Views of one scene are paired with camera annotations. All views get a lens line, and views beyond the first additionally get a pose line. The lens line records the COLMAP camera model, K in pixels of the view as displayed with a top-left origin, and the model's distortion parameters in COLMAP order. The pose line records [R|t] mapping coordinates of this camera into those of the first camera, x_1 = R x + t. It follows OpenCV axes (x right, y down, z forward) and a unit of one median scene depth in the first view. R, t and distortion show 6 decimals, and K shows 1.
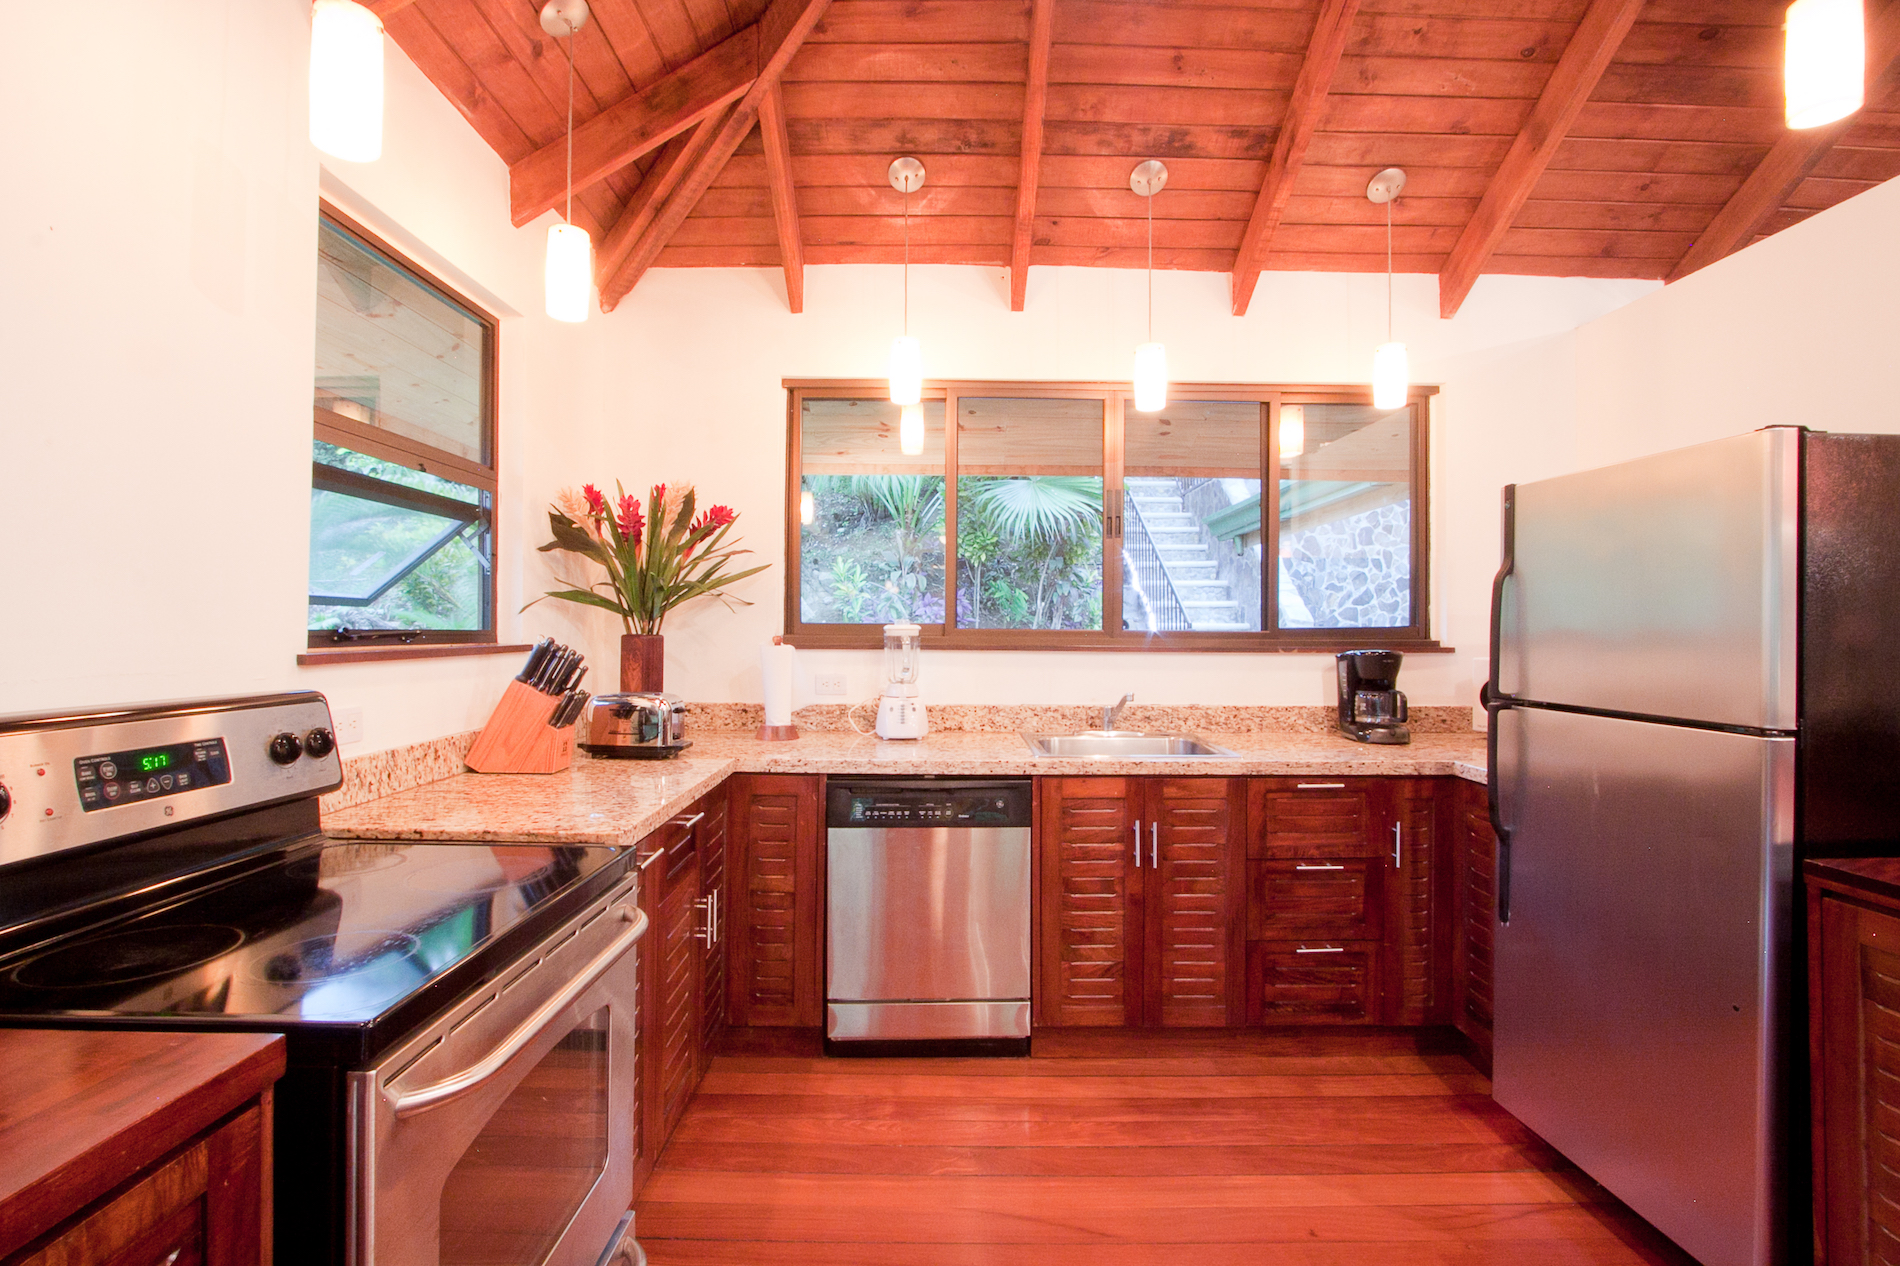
lens RADIAL K [[901.3, 0, 961.8], [0, 901.3, 624.5], [0, 0, 1]] dist [-0.005181, -0.000657]
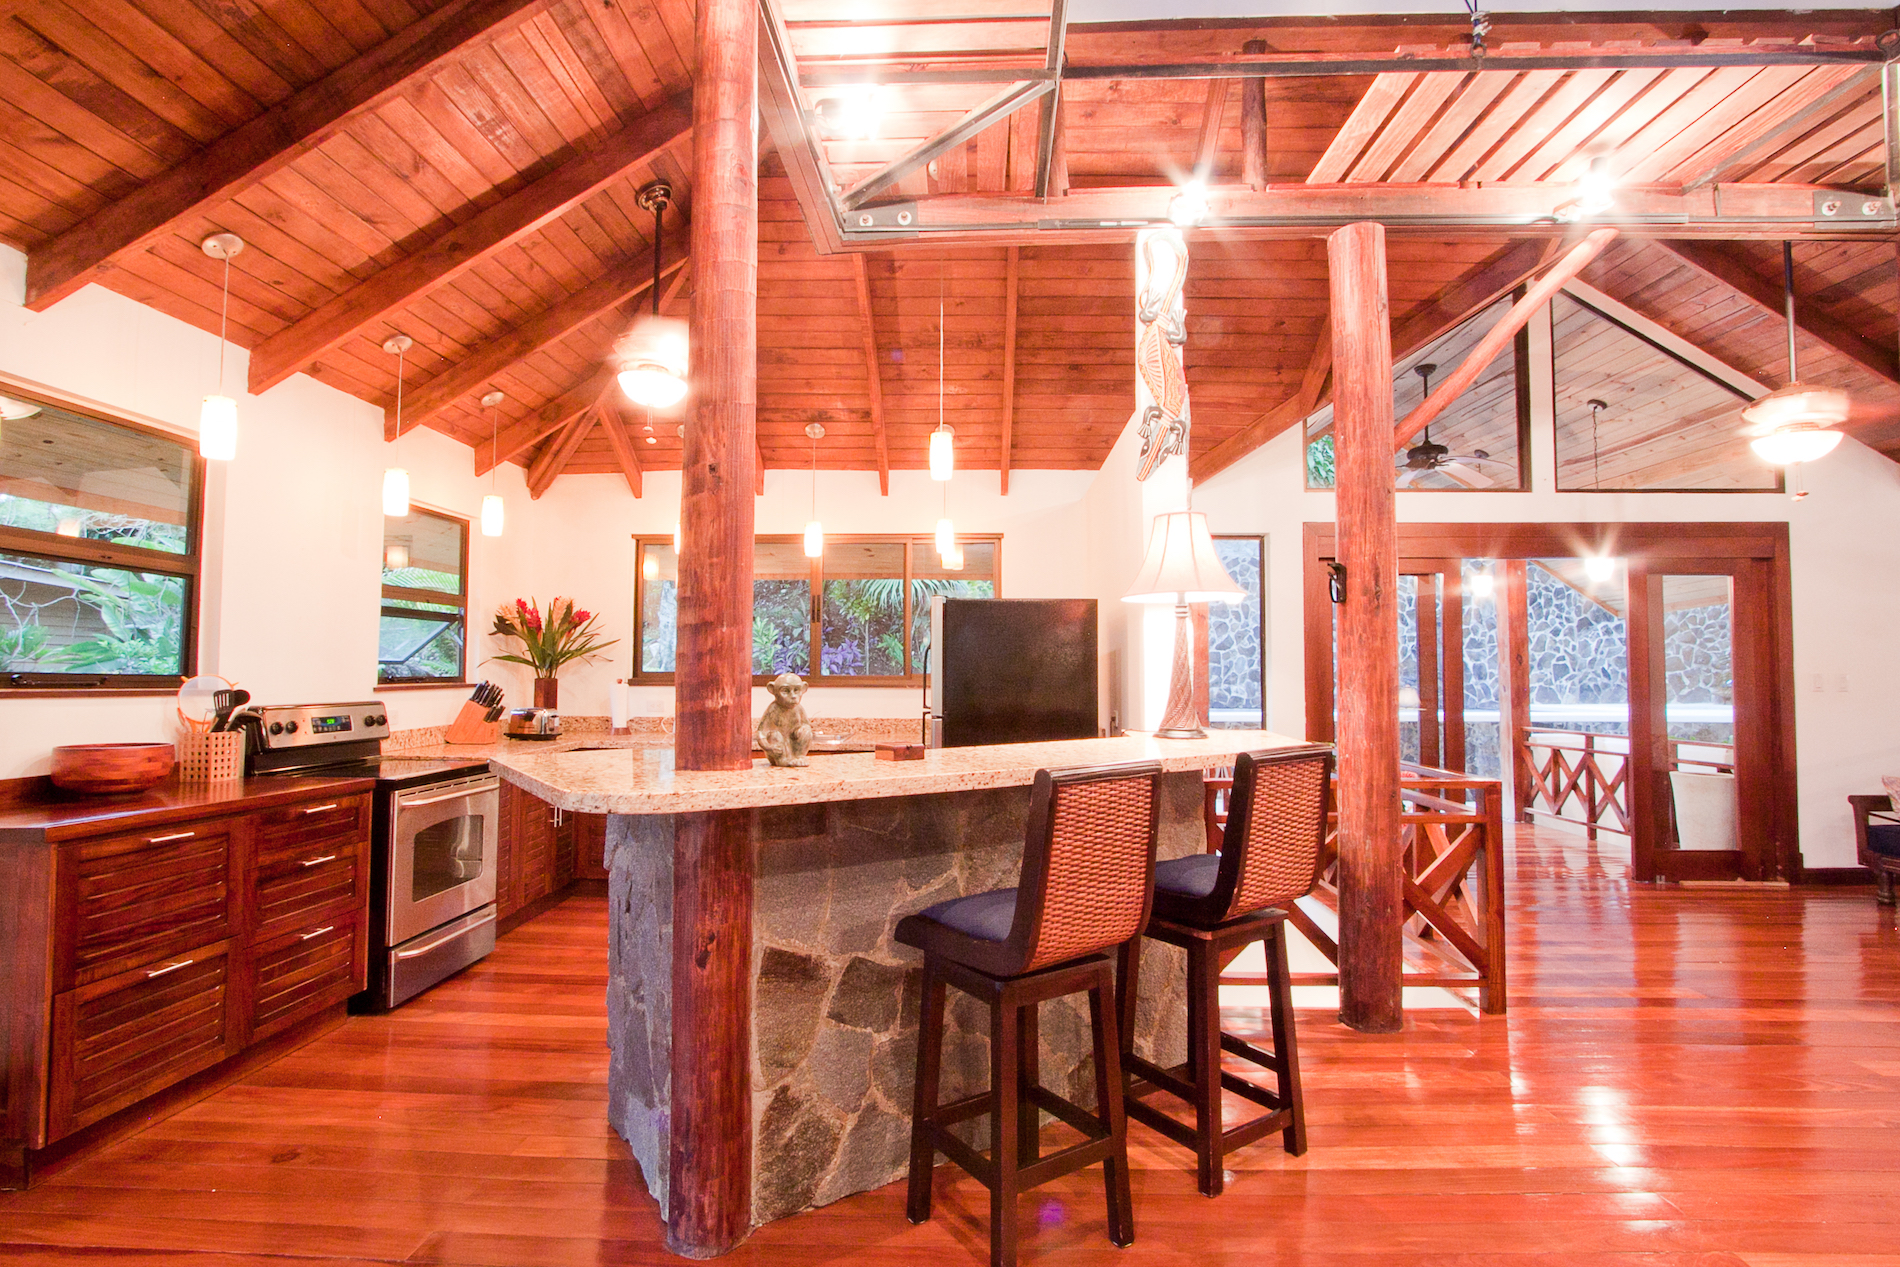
lens RADIAL K [[901.3, 0, 943.3], [0, 901.3, 632.7], [0, 0, 1]] dist [-0.005181, -0.000657]
pose [[0.998525, -0.004045, -0.054150, 0.600677], [0.002173, 0.999399, -0.034590, -0.017355], [0.054257, 0.034421, 0.997934, -0.868079]]
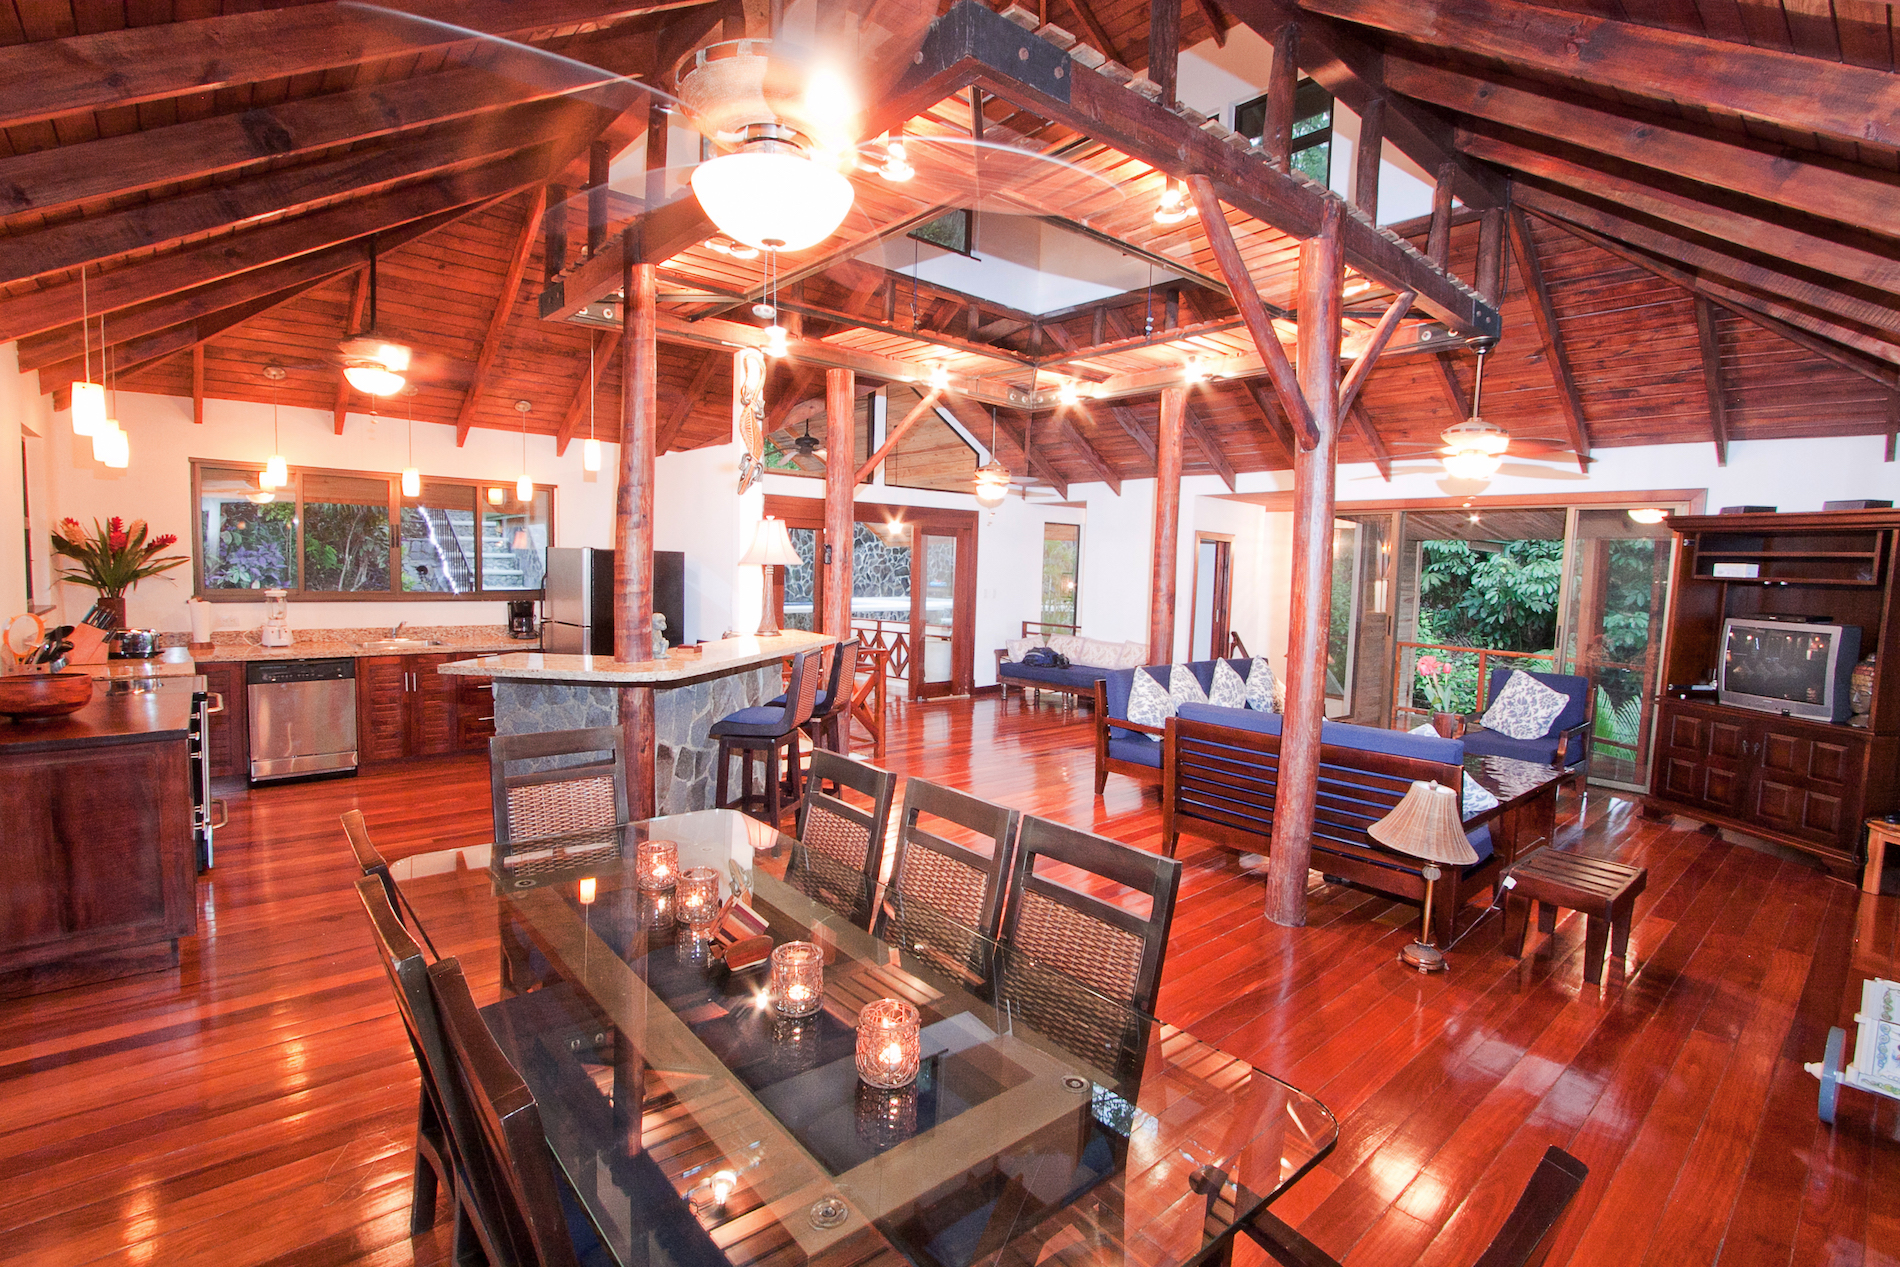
lens RADIAL K [[901.3, 0, 943.2], [0, 901.3, 627.4], [0, 0, 1]] dist [-0.005181, -0.000657]
pose [[0.763834, -0.029784, 0.644725, -0.245480], [-0.026570, 0.996637, 0.077520, -0.124818], [-0.644866, -0.076343, 0.760473, -1.659692]]
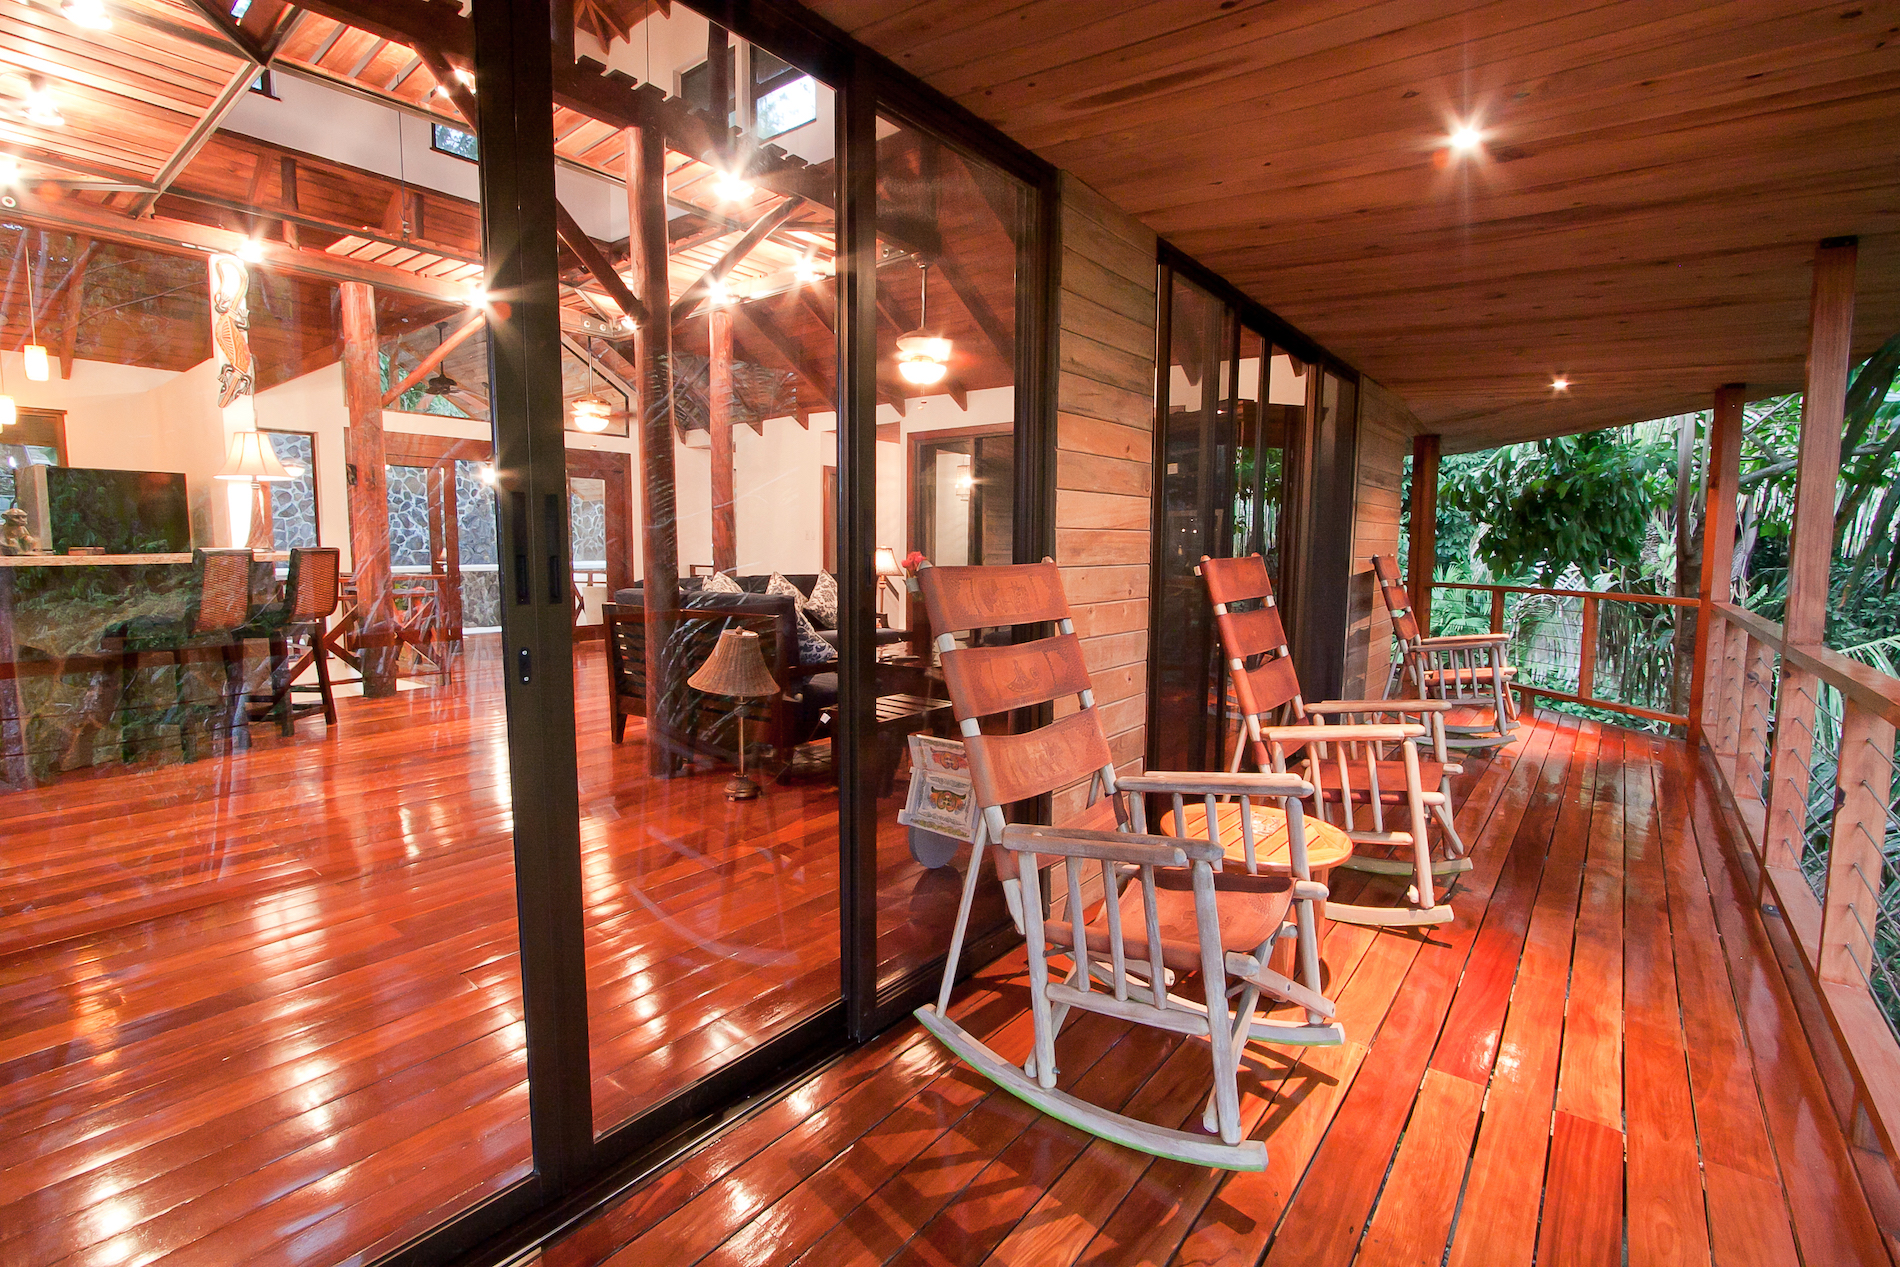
lens RADIAL K [[901.3, 0, 953.1], [0, 901.3, 626.9], [0, 0, 1]] dist [-0.005181, -0.000657]
pose [[0.636984, -0.069497, 0.767738, 0.246286], [-0.004046, 0.995613, 0.093482, 0.042805], [-0.770866, -0.062653, 0.633909, -2.317599]]
